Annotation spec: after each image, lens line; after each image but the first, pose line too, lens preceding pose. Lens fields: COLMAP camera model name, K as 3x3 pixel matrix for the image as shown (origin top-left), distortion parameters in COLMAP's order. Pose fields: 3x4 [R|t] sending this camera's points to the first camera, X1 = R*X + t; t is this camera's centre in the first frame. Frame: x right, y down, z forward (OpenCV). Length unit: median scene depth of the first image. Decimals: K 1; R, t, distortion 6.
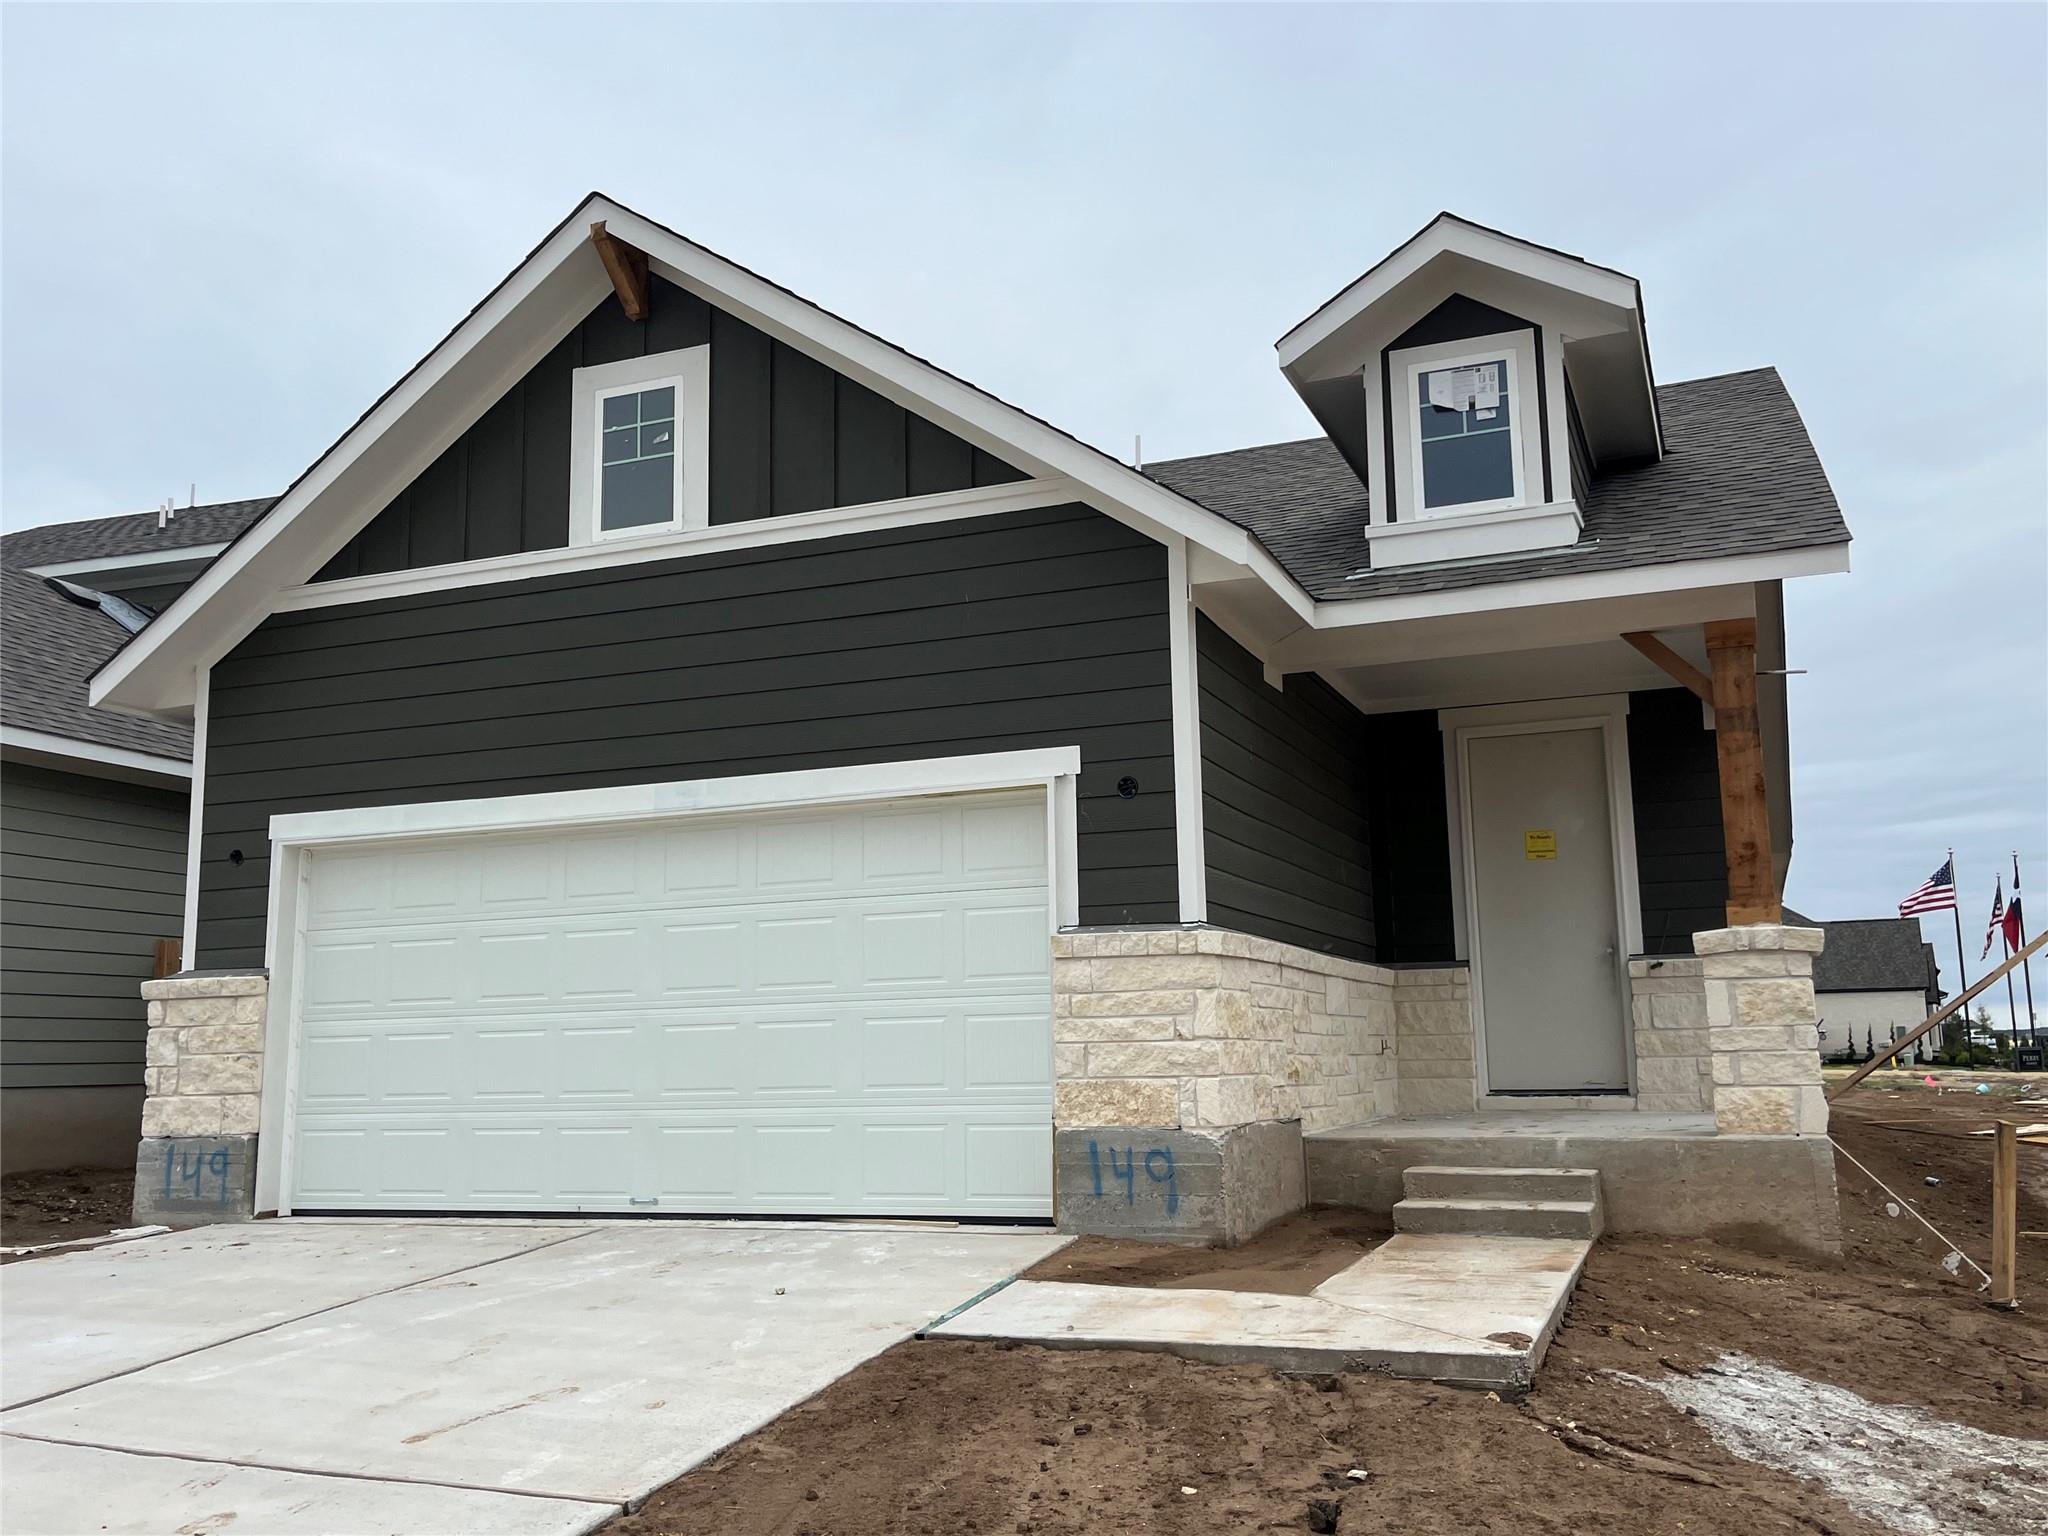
lens RADIAL K [[1805.5, 0, 1024.0], [0, 1805.5, 768.0], [0, 0, 1]] dist [0.052322, -0.014780]
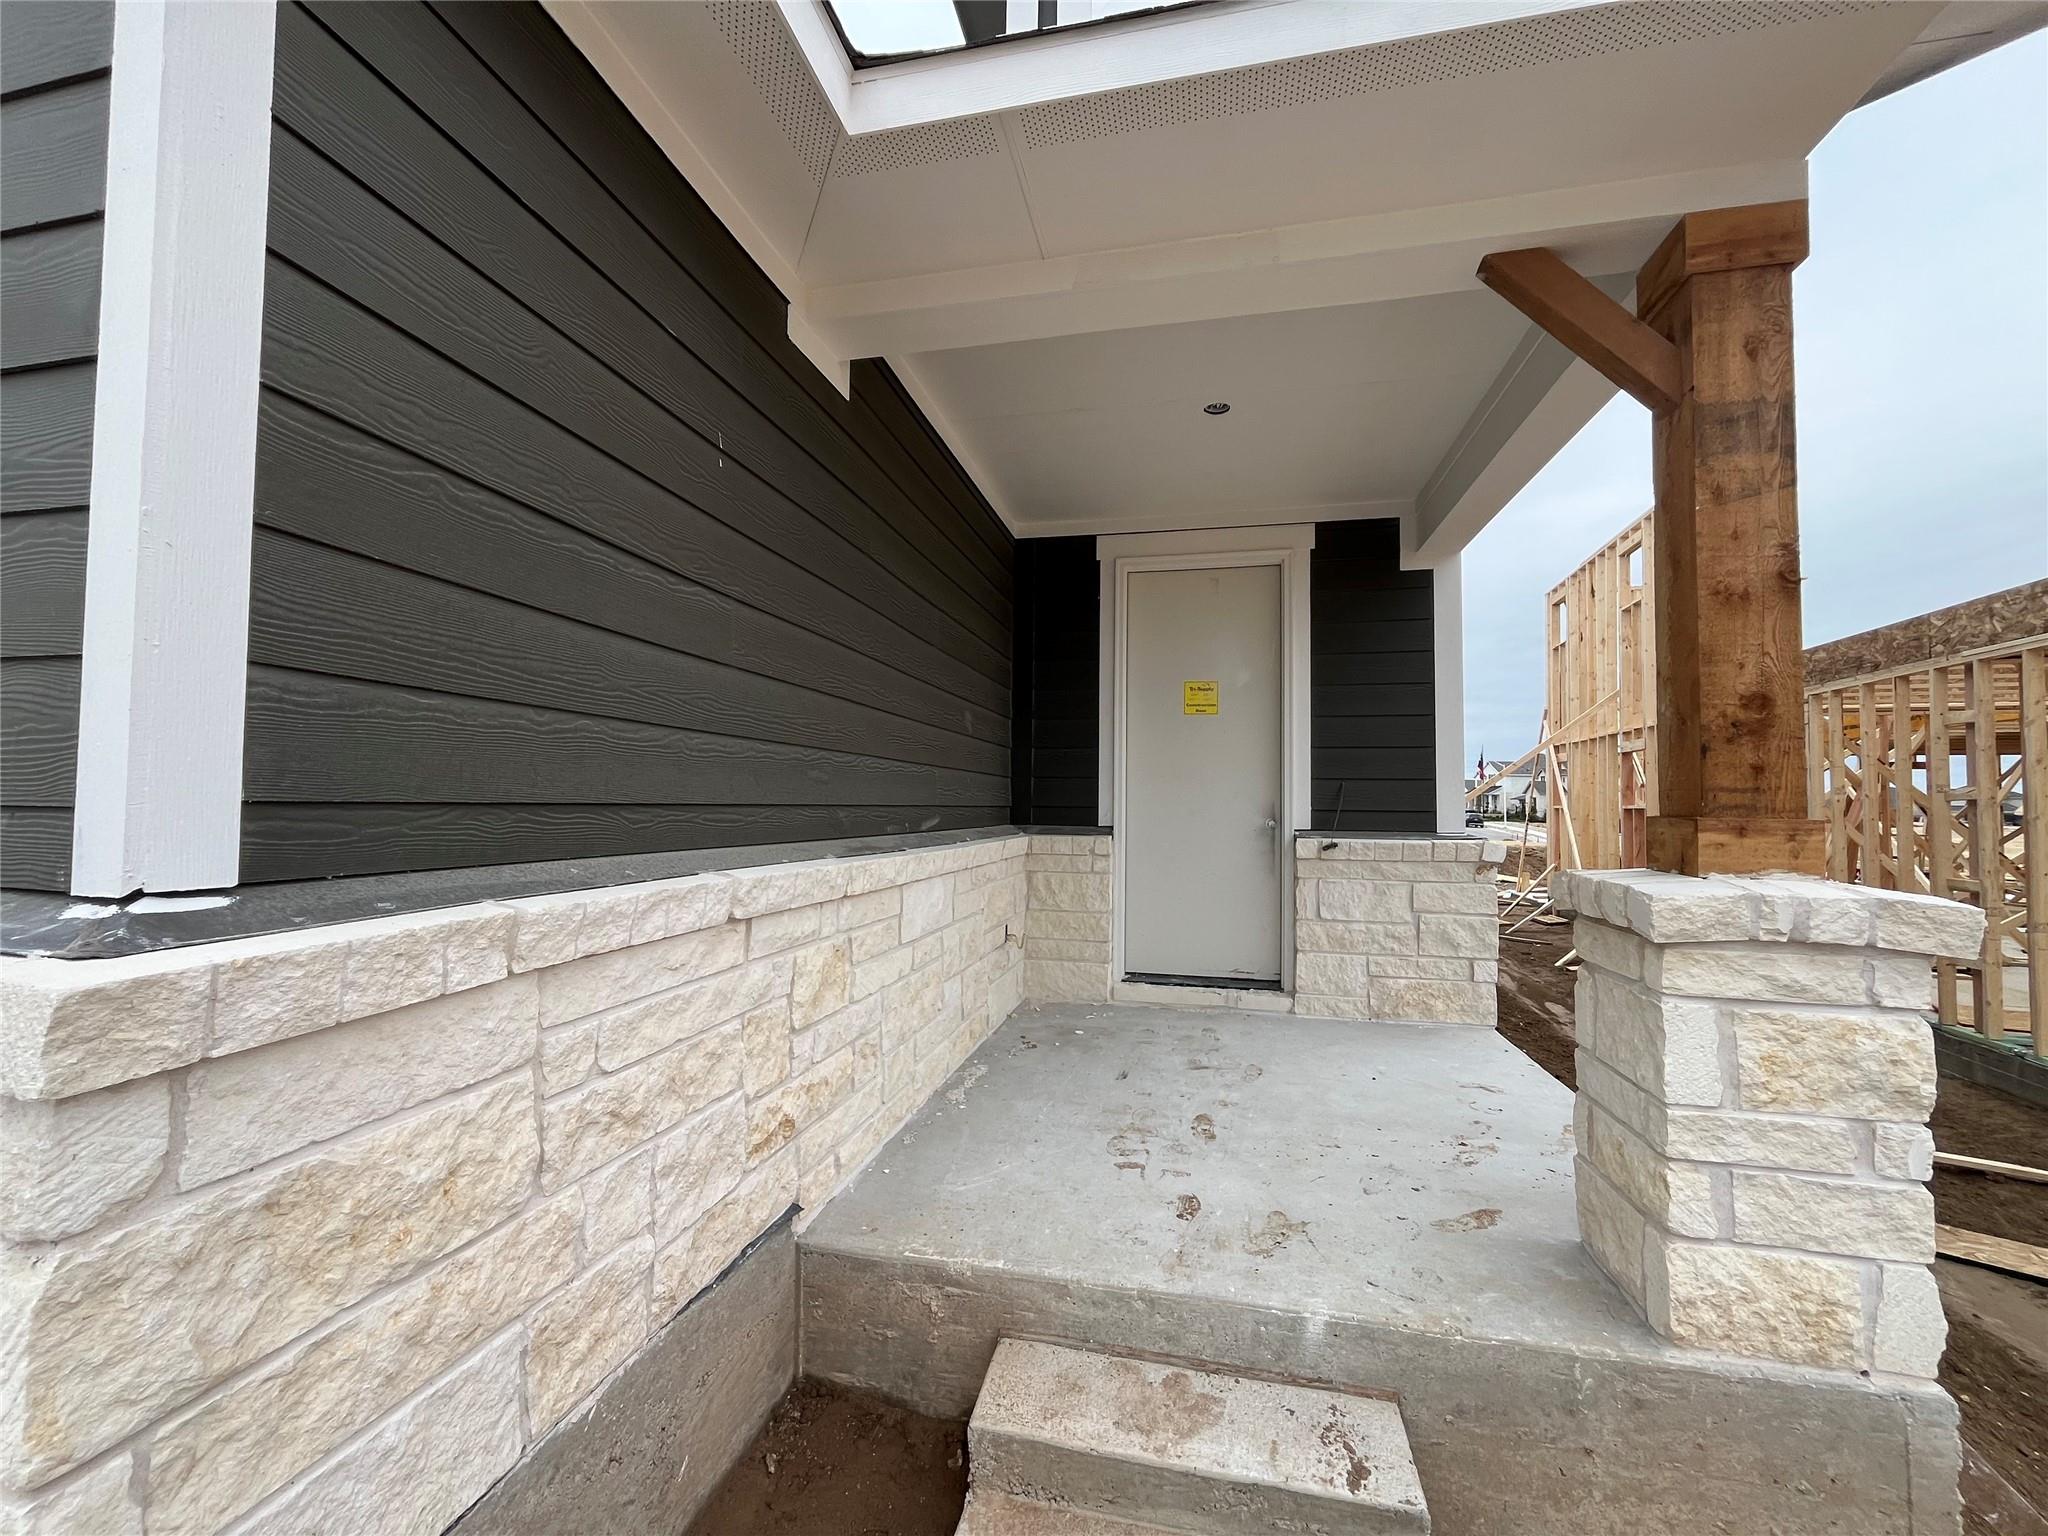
lens RADIAL K [[830.4, 0, 1024.0], [0, 830.4, 768.0], [0, 0, 1]] dist [-0.001127, -0.000369]
pose [[0.986249, 0.036413, 0.161207, 0.161290], [-0.055549, 0.991713, 0.115841, 0.040004], [-0.155653, -0.123203, 0.980099, 0.723021]]
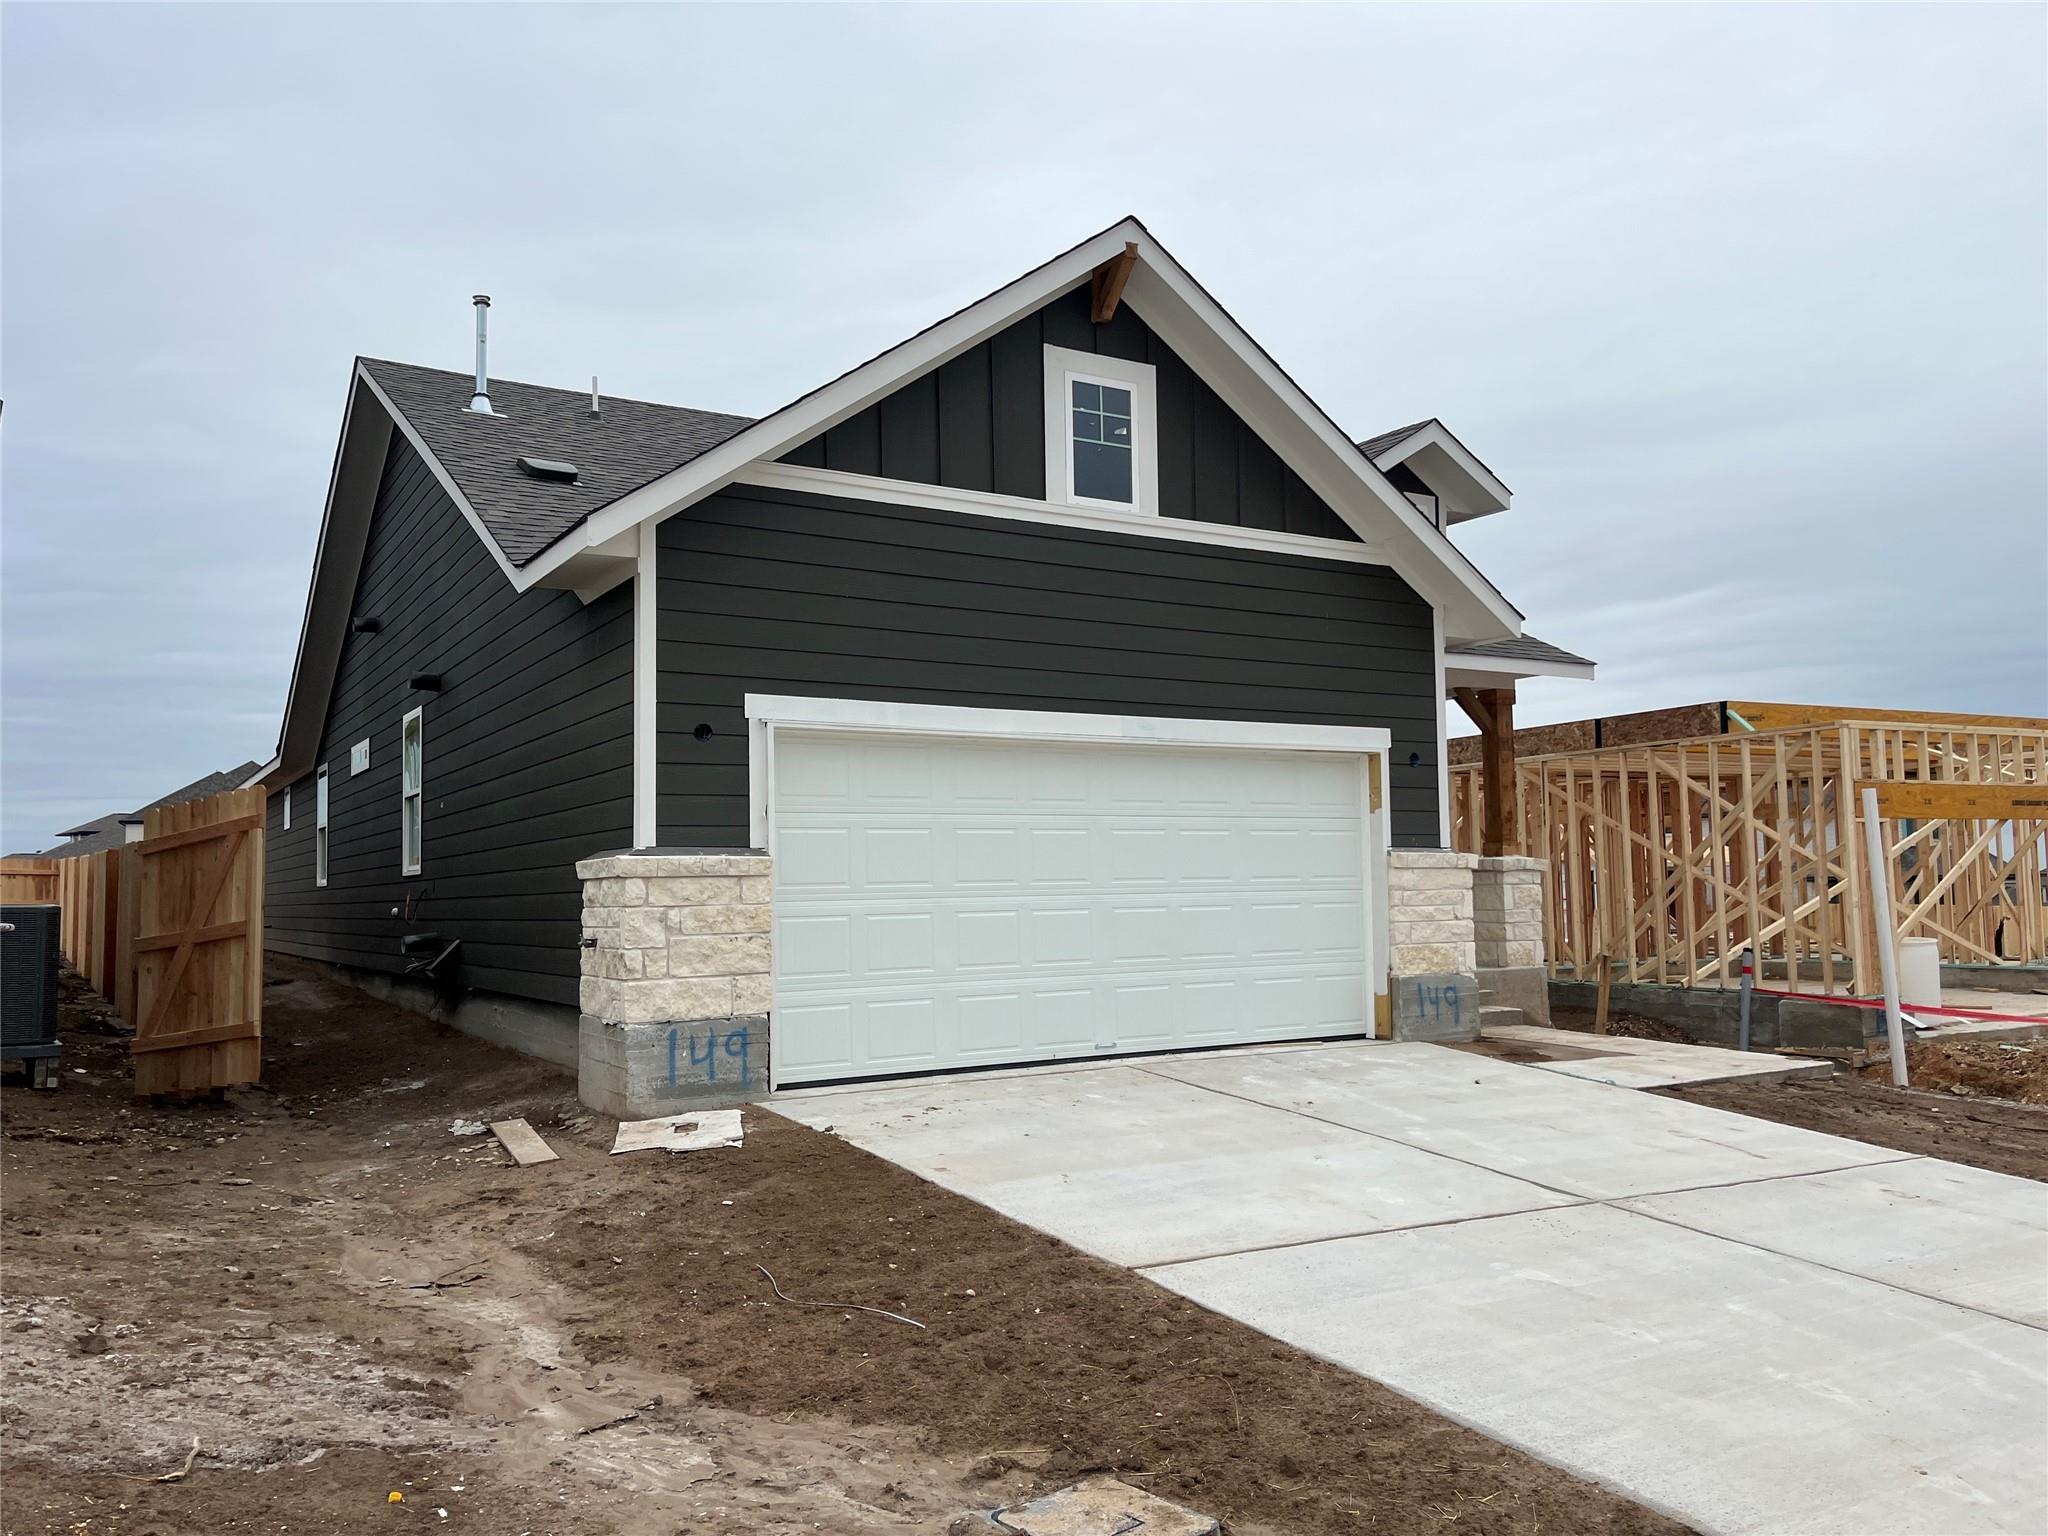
lens RADIAL K [[1655.6, 0, 1022.1], [0, 1655.6, 777.3], [0, 0, 1]] dist [0.118027, -0.000565]
pose [[0.563798, 0.063660, 0.823456, -1.135439], [-0.124564, 0.992174, 0.008582, 0.047593], [-0.816466, -0.107412, 0.567315, 0.388493]]
